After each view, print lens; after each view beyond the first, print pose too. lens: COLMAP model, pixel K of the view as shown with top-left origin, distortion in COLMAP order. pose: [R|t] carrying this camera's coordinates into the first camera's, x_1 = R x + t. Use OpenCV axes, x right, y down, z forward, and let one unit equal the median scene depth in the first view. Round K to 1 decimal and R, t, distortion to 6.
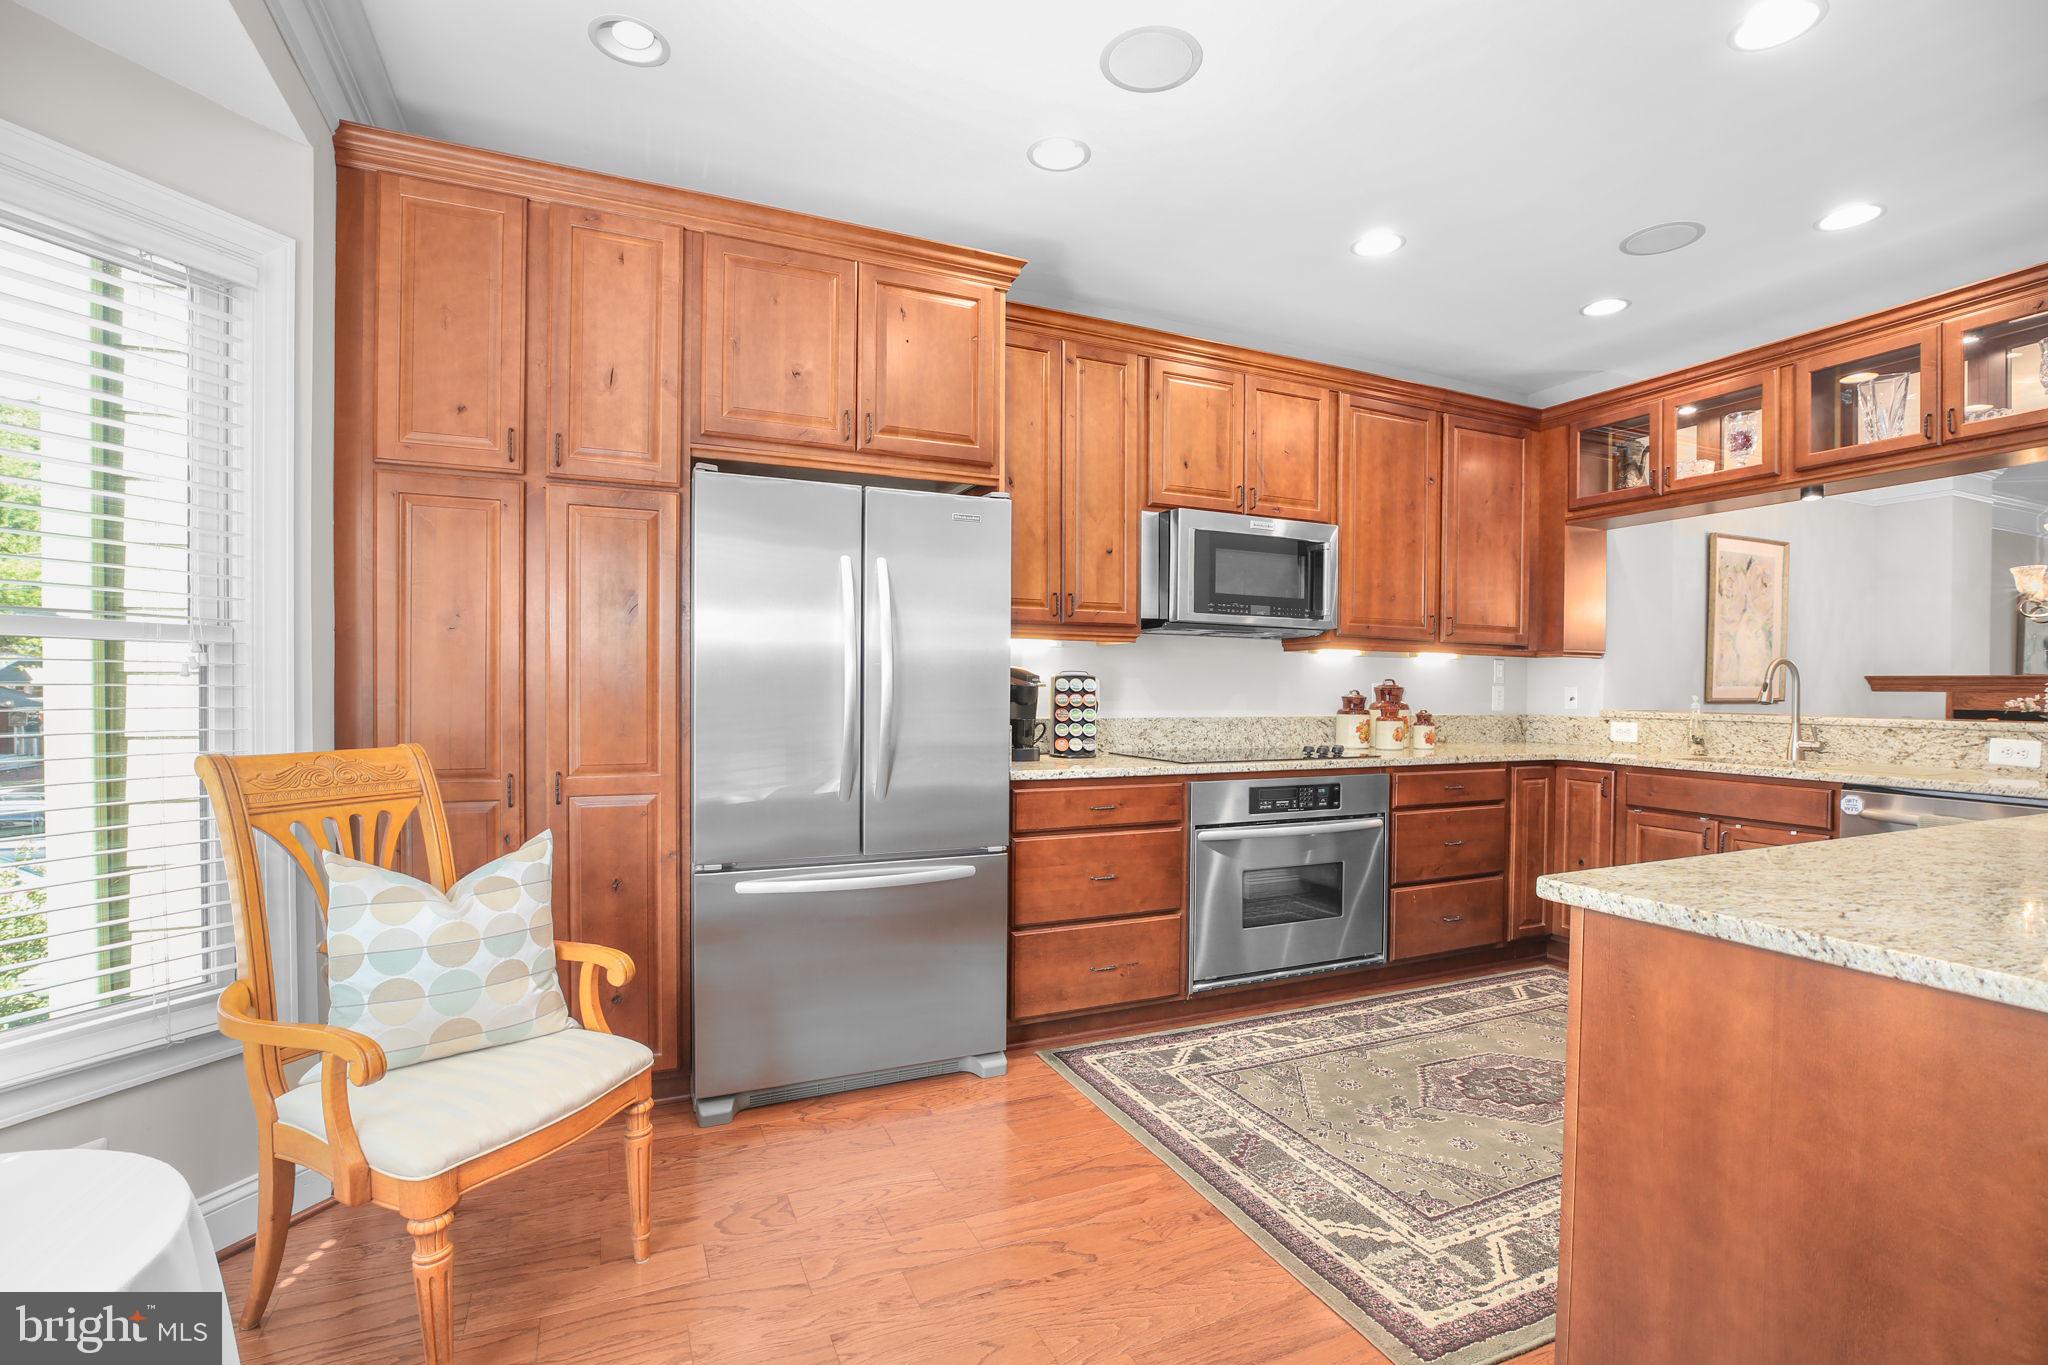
lens RADIAL K [[943.2, 0, 1019.6], [0, 943.2, 697.4], [0, 0, 1]] dist [-0.029540, 0.002560]
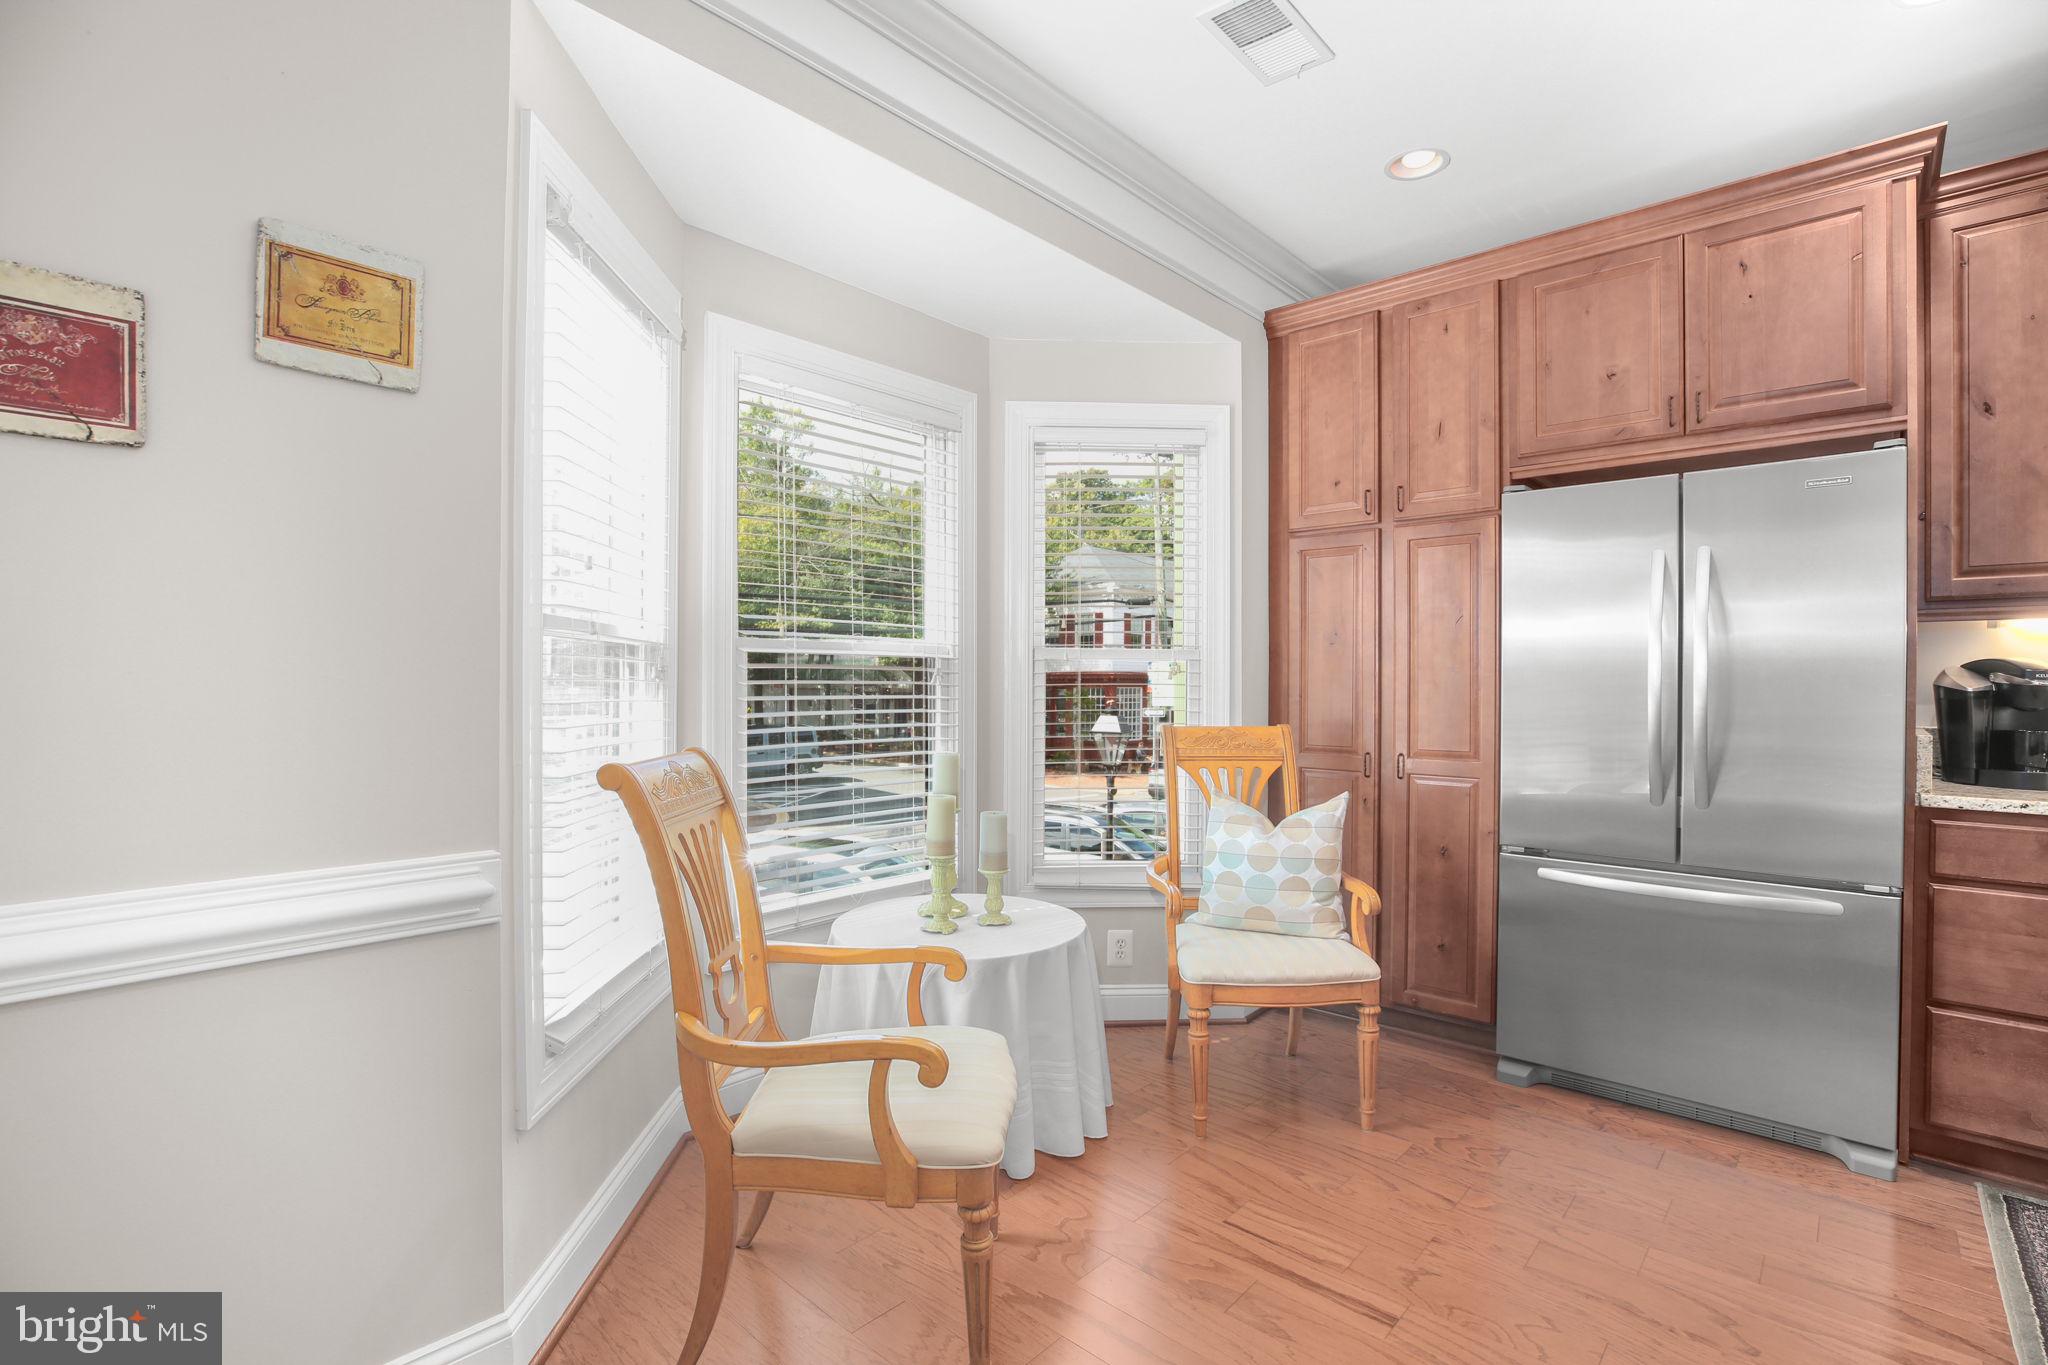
lens RADIAL K [[943.2, 0, 1024.9], [0, 943.2, 679.7], [0, 0, 1]] dist [-0.029540, 0.002560]
pose [[0.390415, -0.007306, -0.920610, 0.475977], [-0.010805, 0.999863, -0.012517, 0.001693], [0.920576, 0.014834, 0.390282, 0.038319]]
